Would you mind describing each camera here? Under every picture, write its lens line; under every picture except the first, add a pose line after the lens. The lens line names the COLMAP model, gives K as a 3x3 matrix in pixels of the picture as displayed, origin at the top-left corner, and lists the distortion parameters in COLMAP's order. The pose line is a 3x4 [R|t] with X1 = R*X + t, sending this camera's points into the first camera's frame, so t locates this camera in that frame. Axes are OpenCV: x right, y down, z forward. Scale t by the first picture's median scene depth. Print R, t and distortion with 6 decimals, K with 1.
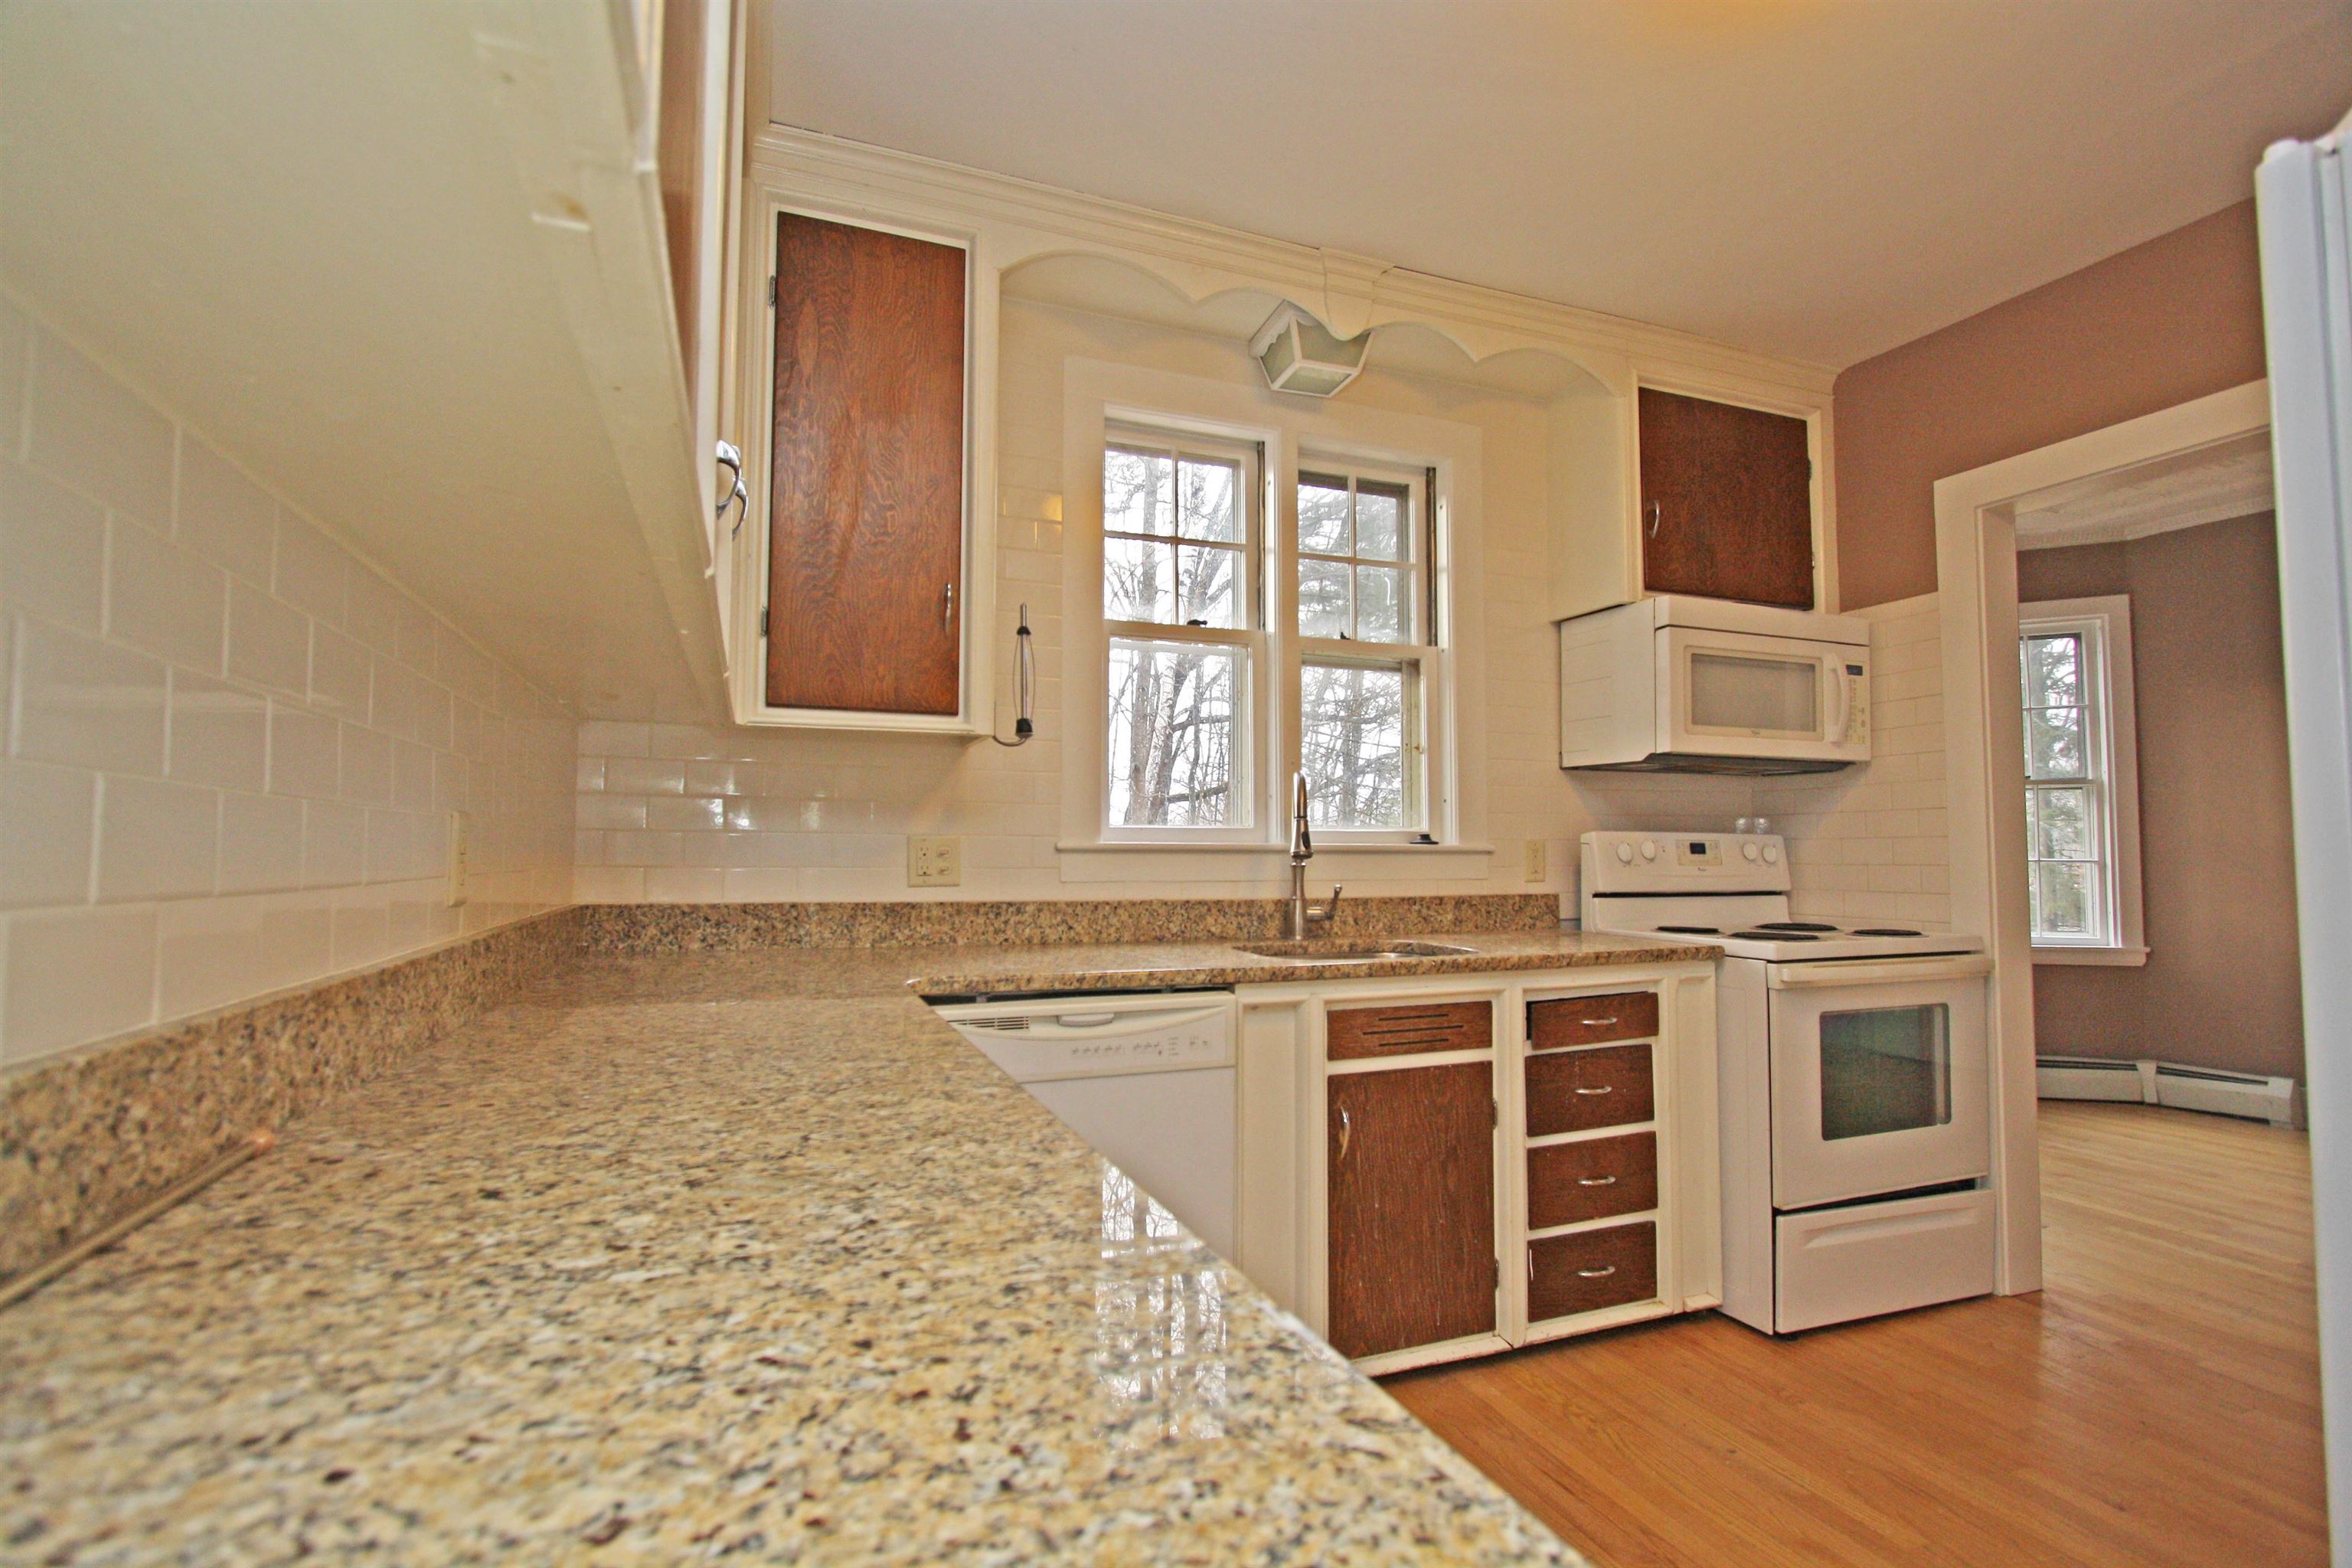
lens RADIAL K [[1093.8, 0, 1180.3], [0, 1093.8, 795.0], [0, 0, 1]] dist [-0.014689, 0.001770]
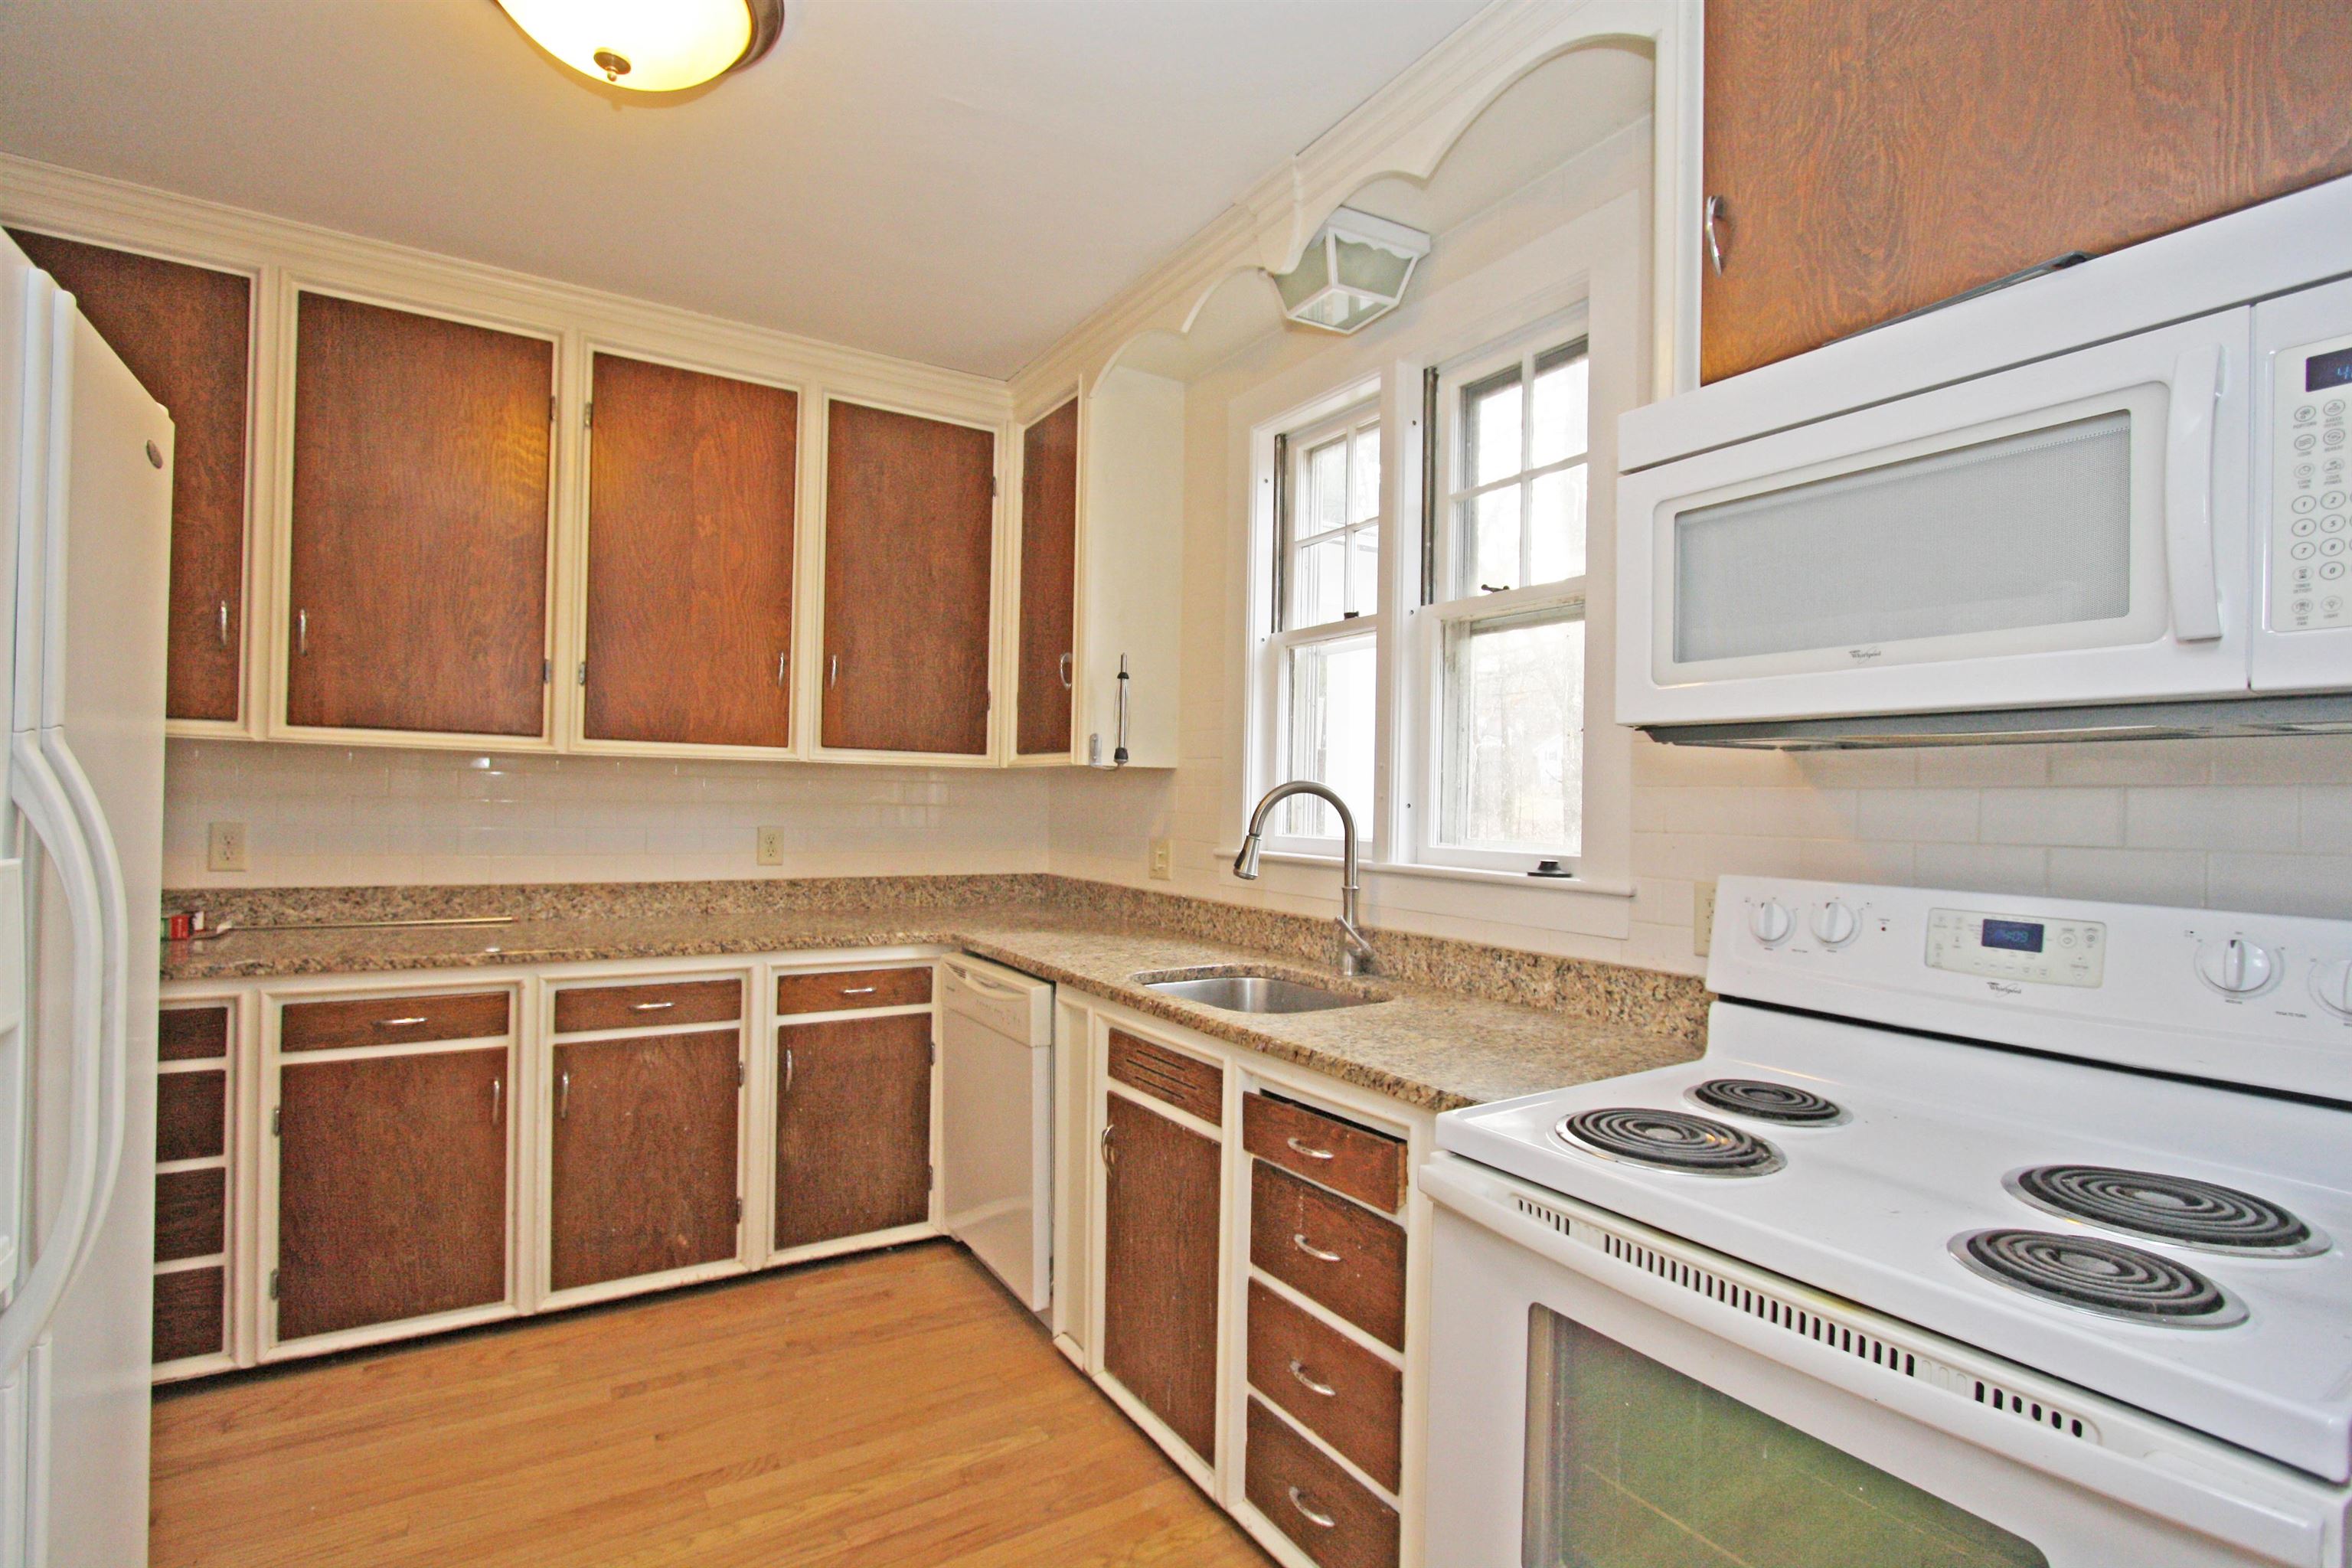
lens RADIAL K [[1093.8, 0, 1180.1], [0, 1093.8, 789.8], [0, 0, 1]] dist [-0.014689, 0.001770]
pose [[0.187522, -0.007179, -0.982234, 0.992496], [0.032951, 0.999456, -0.001014, -0.016934], [0.981708, -0.032176, 0.187657, 0.765604]]
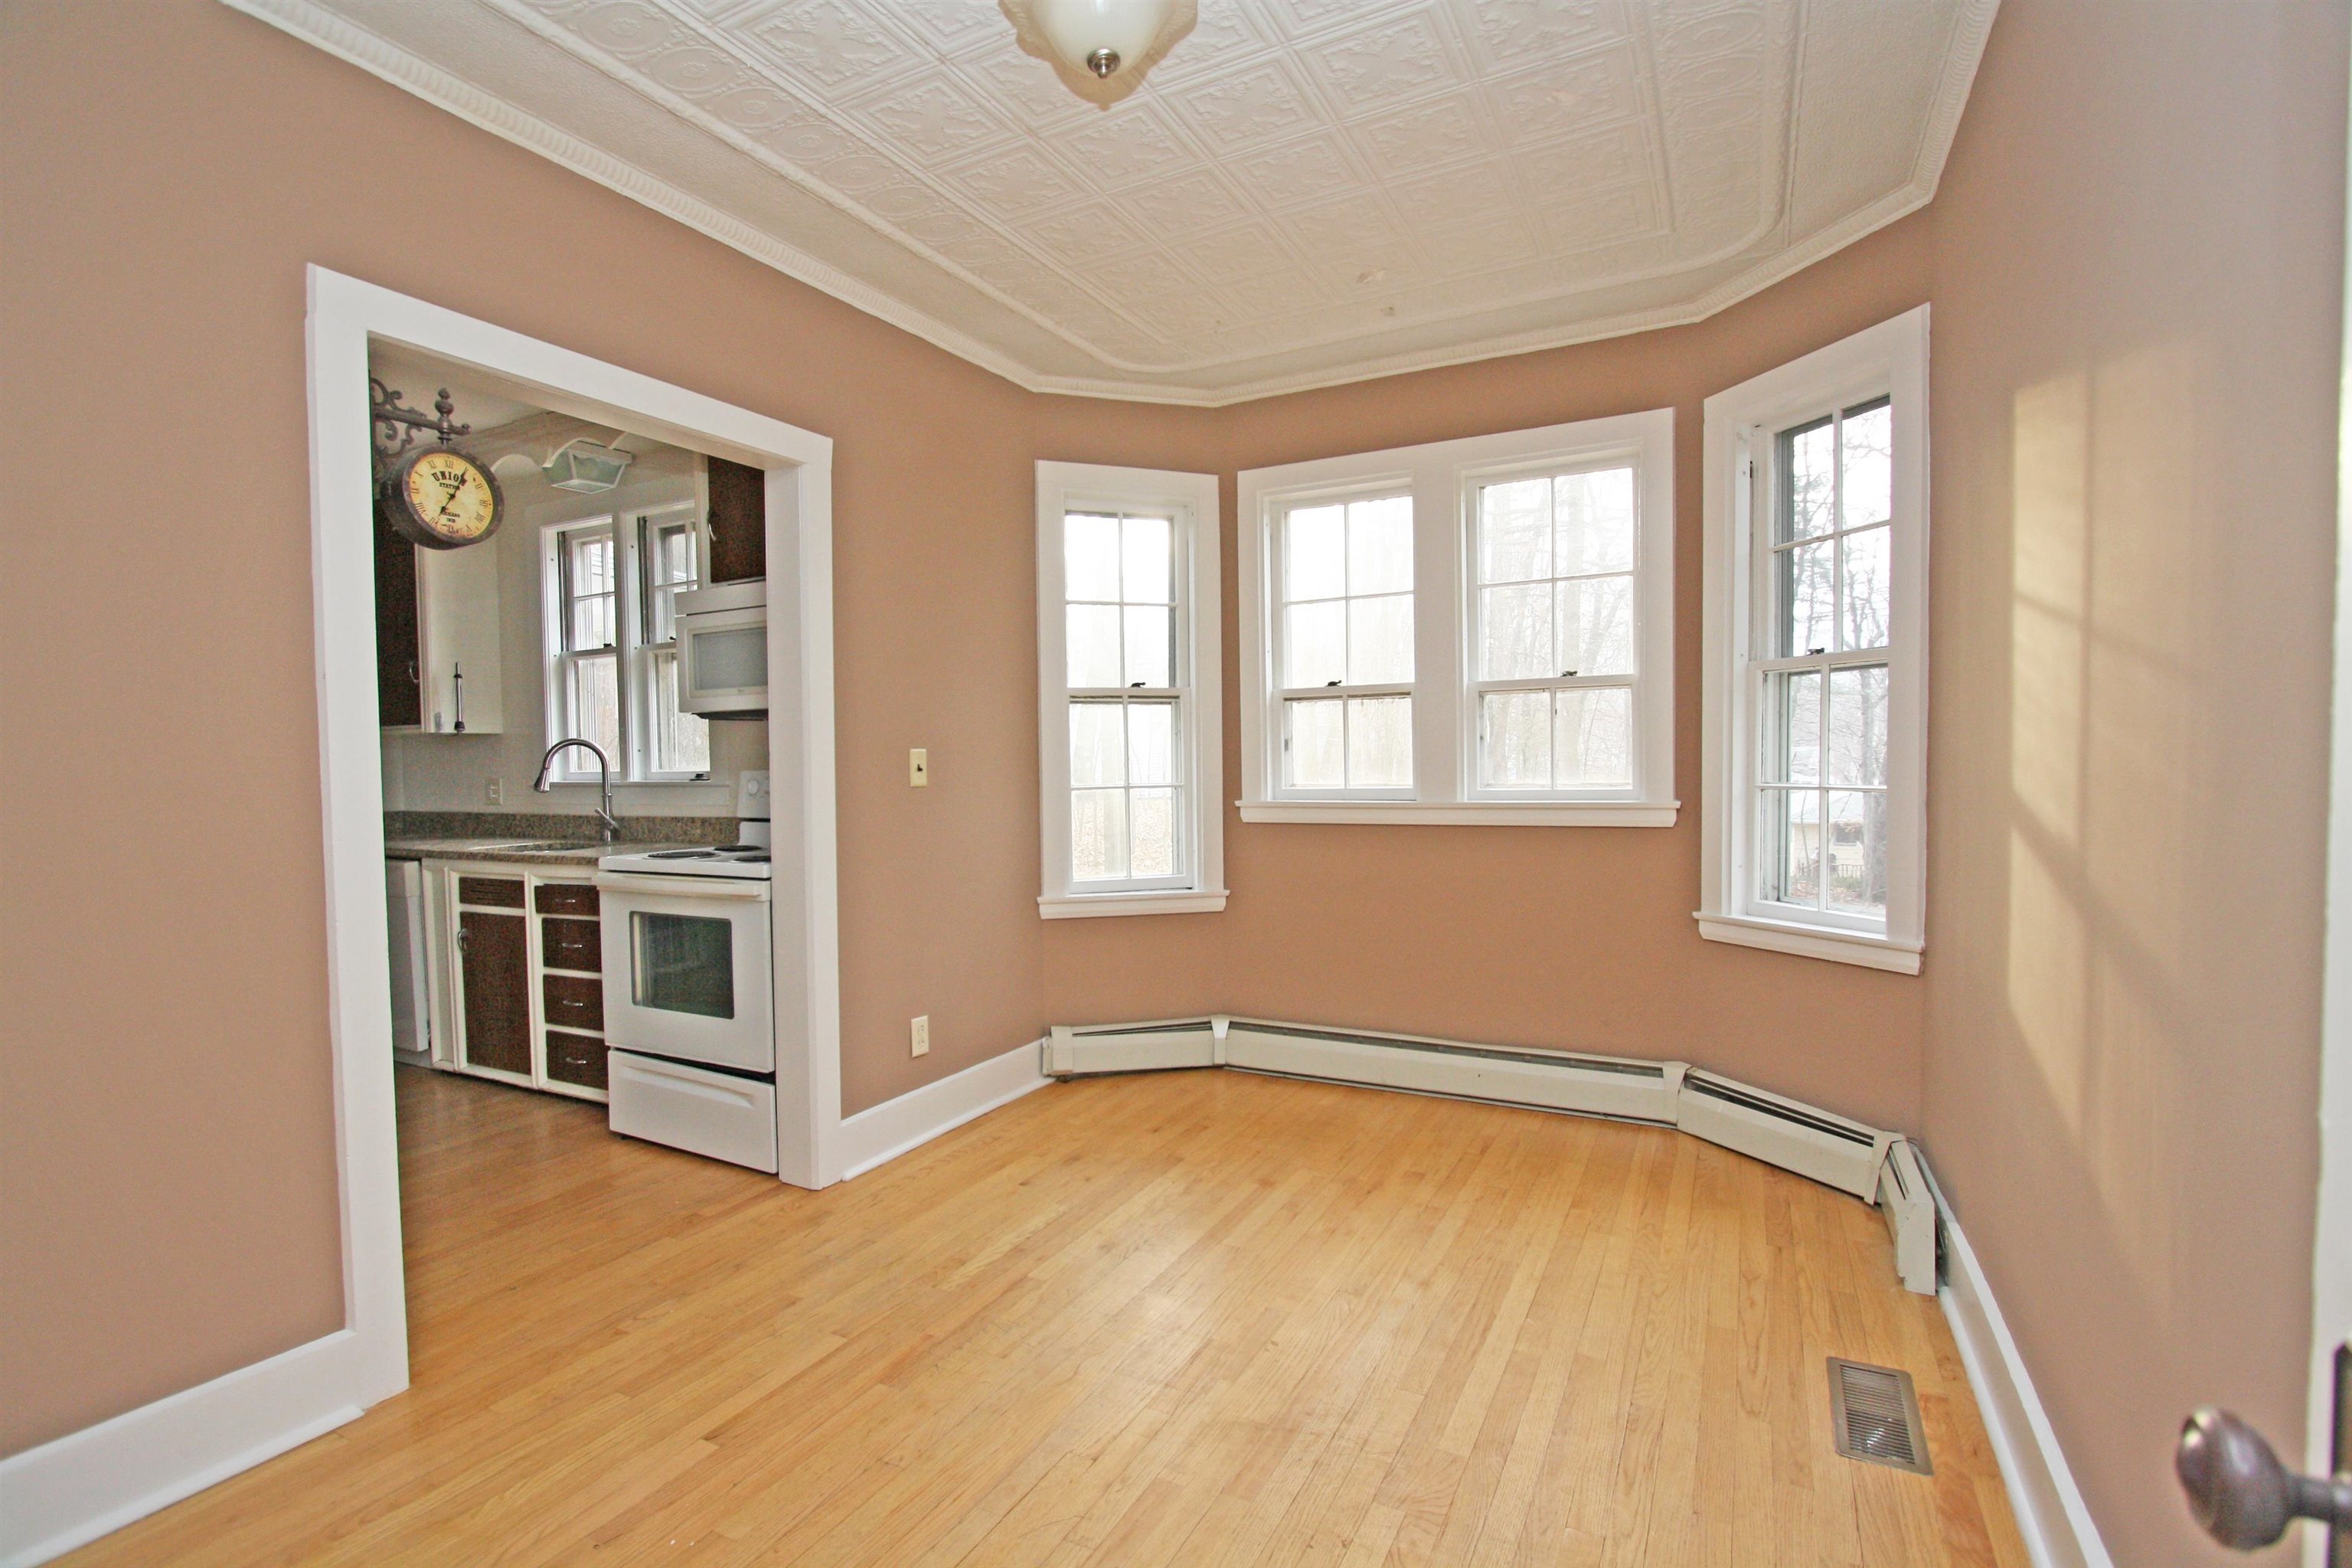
lens RADIAL K [[1093.8, 0, 1178.7], [0, 1093.8, 799.0], [0, 0, 1]] dist [-0.014689, 0.001770]
pose [[0.650655, 0.014621, -0.759232, 2.010201], [0.057056, 0.996047, 0.068077, 0.009288], [0.757227, -0.087613, 0.647249, 0.646372]]
